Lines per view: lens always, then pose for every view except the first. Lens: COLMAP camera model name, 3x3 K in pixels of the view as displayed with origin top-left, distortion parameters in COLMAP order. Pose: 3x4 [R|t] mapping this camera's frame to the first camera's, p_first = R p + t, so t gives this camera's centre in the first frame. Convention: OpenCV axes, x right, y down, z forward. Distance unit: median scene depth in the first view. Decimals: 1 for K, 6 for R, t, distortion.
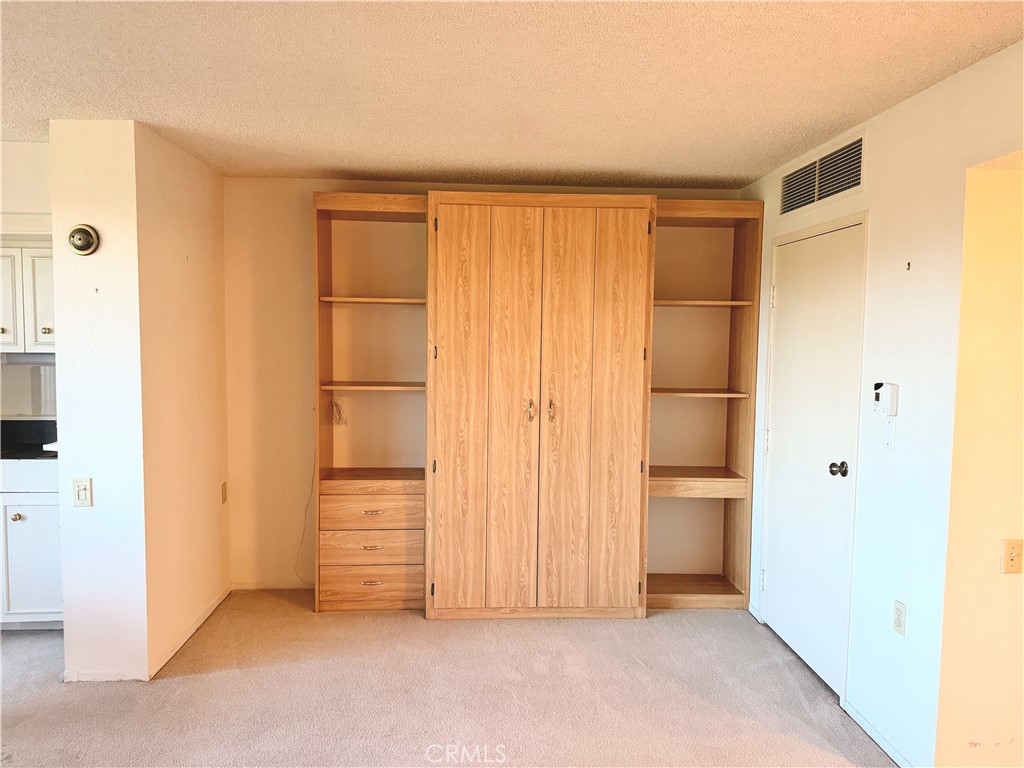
lens RADIAL K [[775.3, 0, 507.3], [0, 775.3, 381.4], [0, 0, 1]] dist [0.095353, -0.146576]
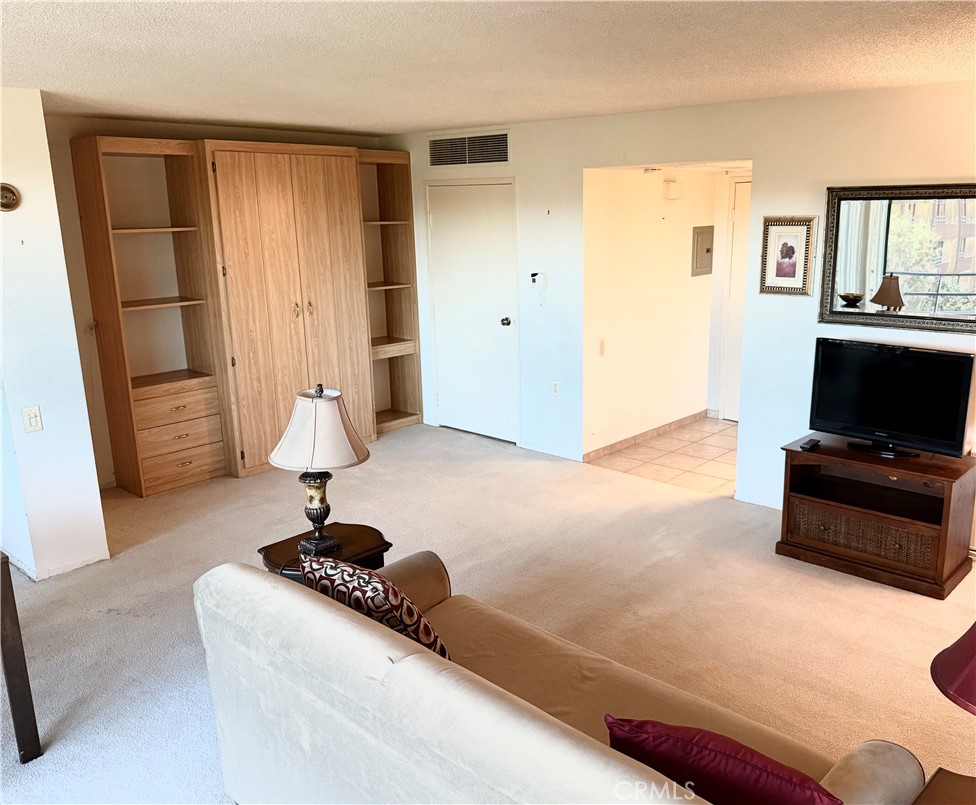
lens RADIAL K [[816.3, 0, 536.8], [0, 816.3, 403.6], [0, 0, 1]] dist [0.109413, -0.182006]
pose [[0.691334, -0.189828, 0.697153, -0.709850], [0.067024, 0.977559, 0.199715, -0.061290], [-0.719420, -0.091343, 0.688543, -0.301180]]
